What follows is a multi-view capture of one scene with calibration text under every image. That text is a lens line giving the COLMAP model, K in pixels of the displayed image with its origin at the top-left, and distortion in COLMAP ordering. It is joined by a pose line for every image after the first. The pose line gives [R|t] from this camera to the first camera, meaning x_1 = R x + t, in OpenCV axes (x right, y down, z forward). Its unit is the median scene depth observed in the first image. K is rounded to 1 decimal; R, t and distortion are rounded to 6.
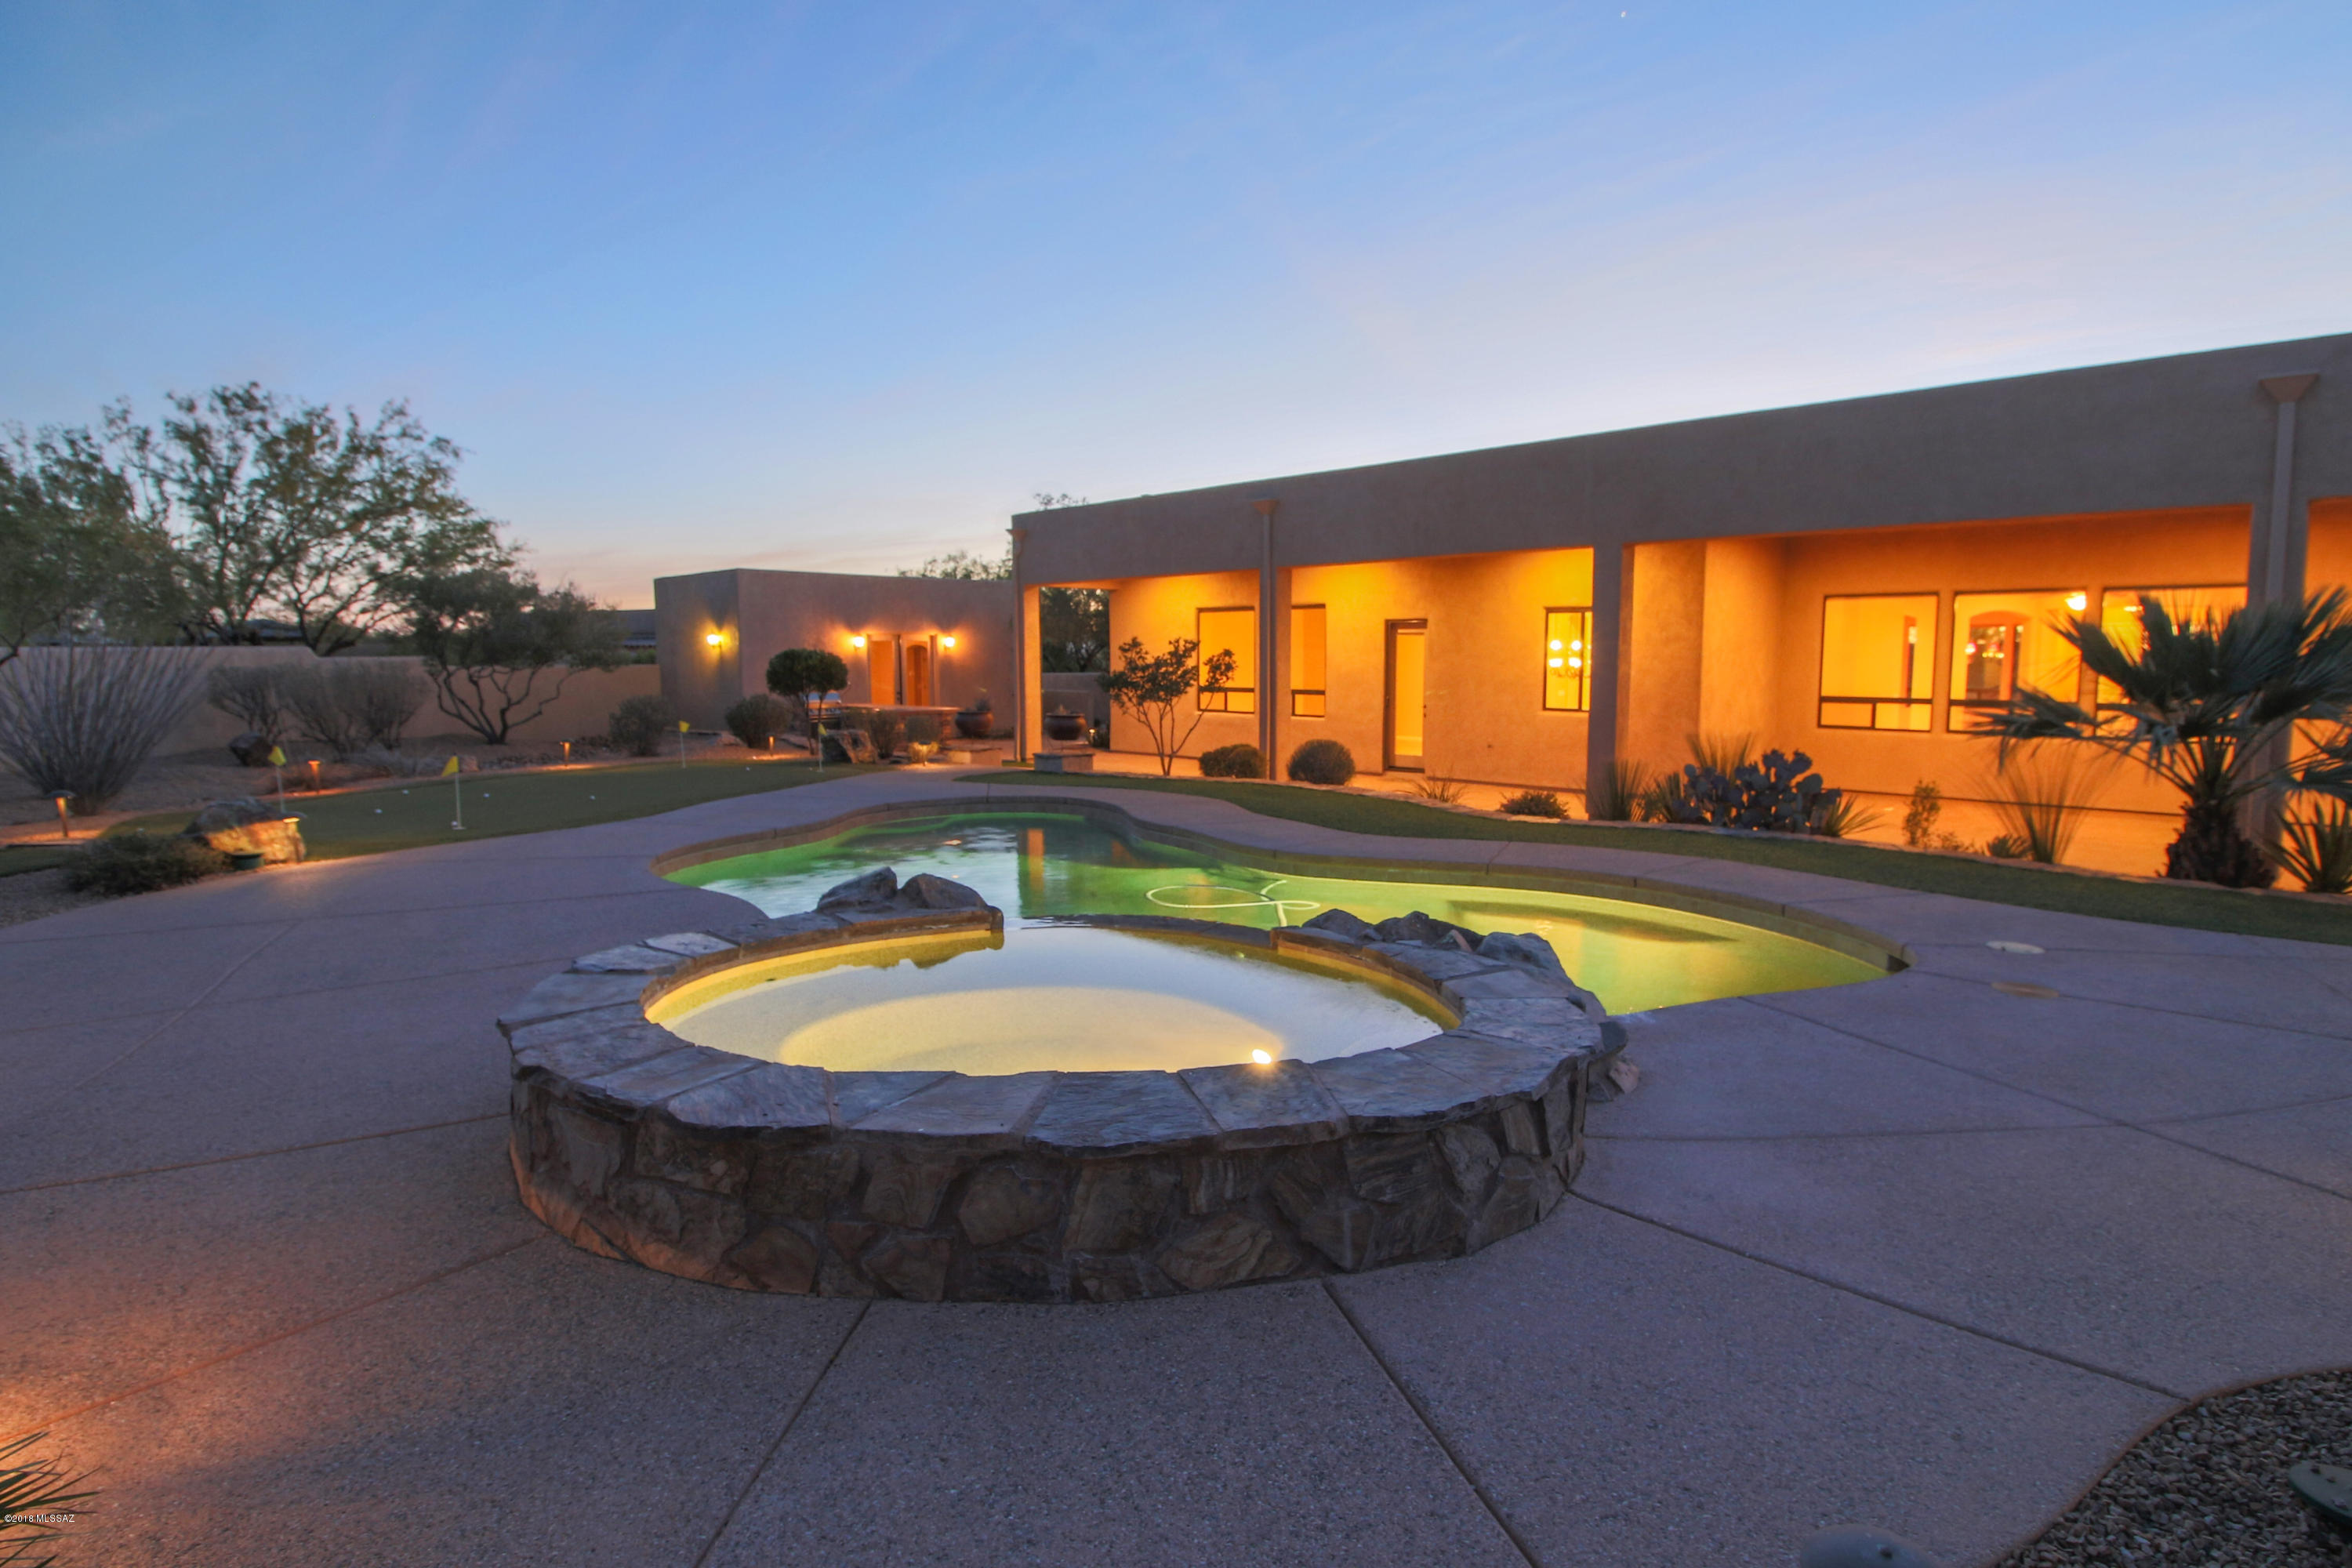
lens RADIAL K [[1097.6, 0, 1184.9], [0, 1097.6, 777.5], [0, 0, 1]] dist [0.006422, -0.013837]
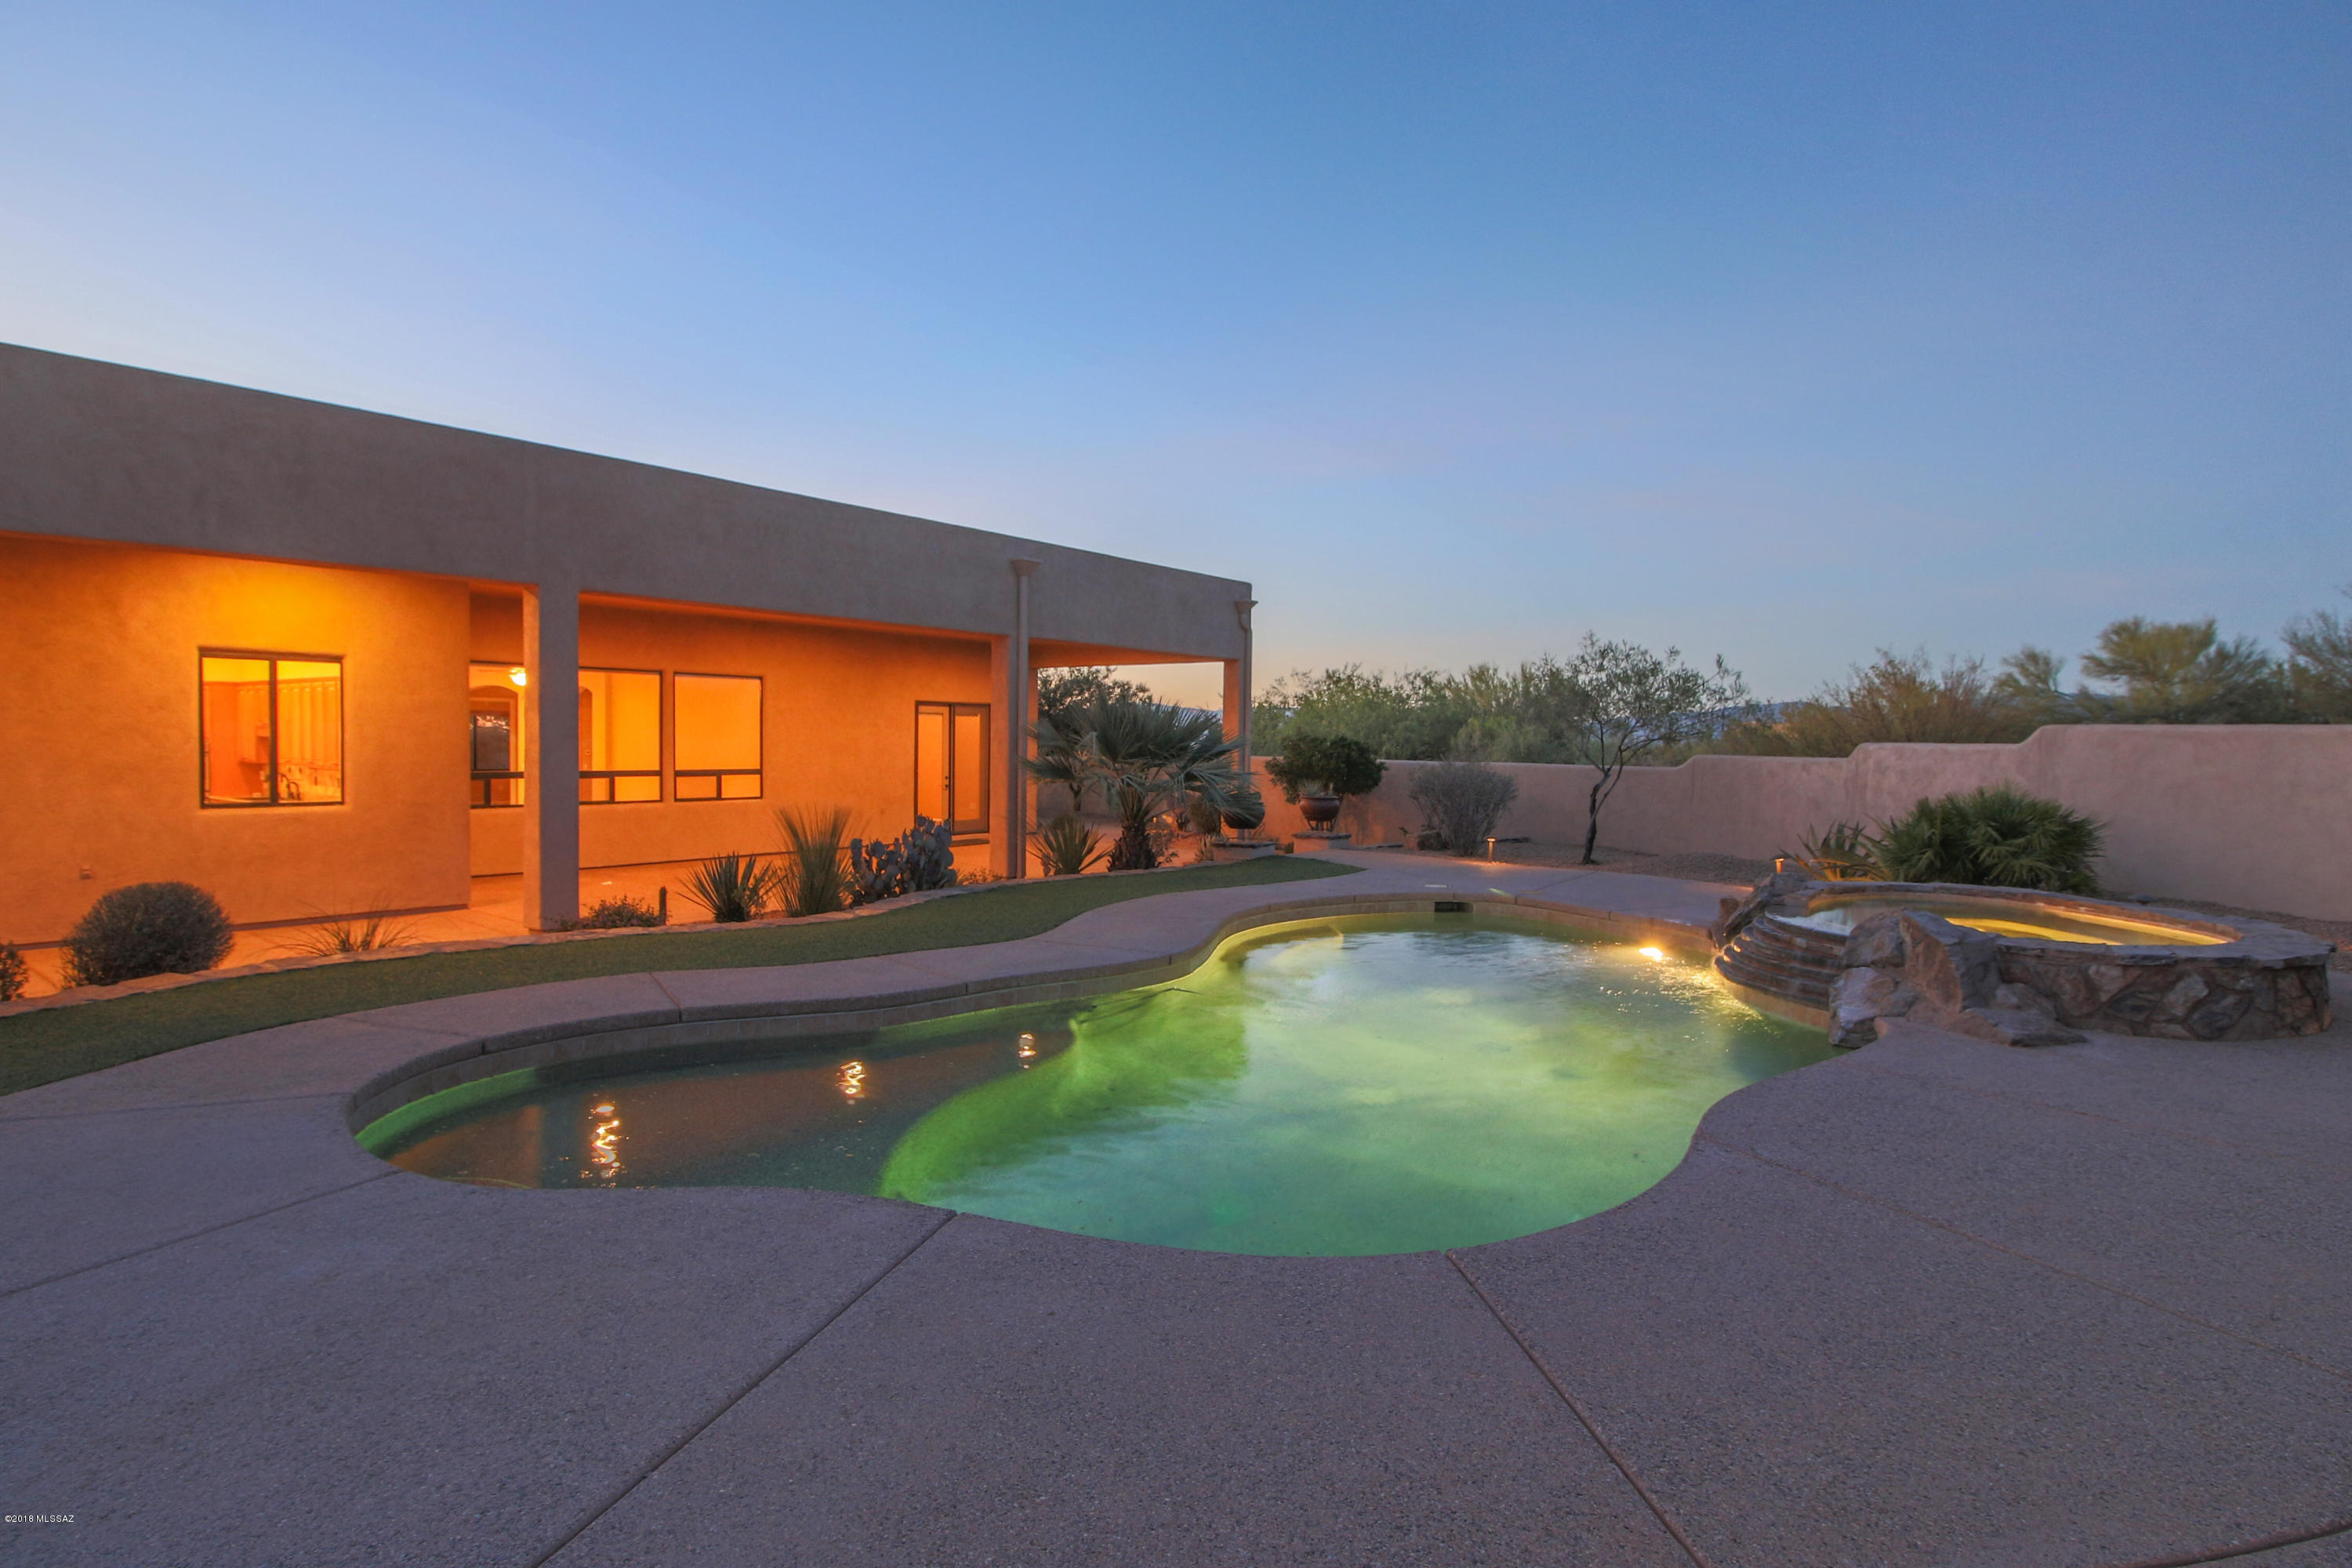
lens RADIAL K [[1097.6, 0, 1184.3], [0, 1097.6, 778.5], [0, 0, 1]] dist [0.006422, -0.013837]
pose [[-0.080205, -0.031764, 0.996272, -0.421865], [0.097874, 0.994411, 0.039584, -0.057484], [-0.991962, 0.100683, -0.076648, 0.587542]]
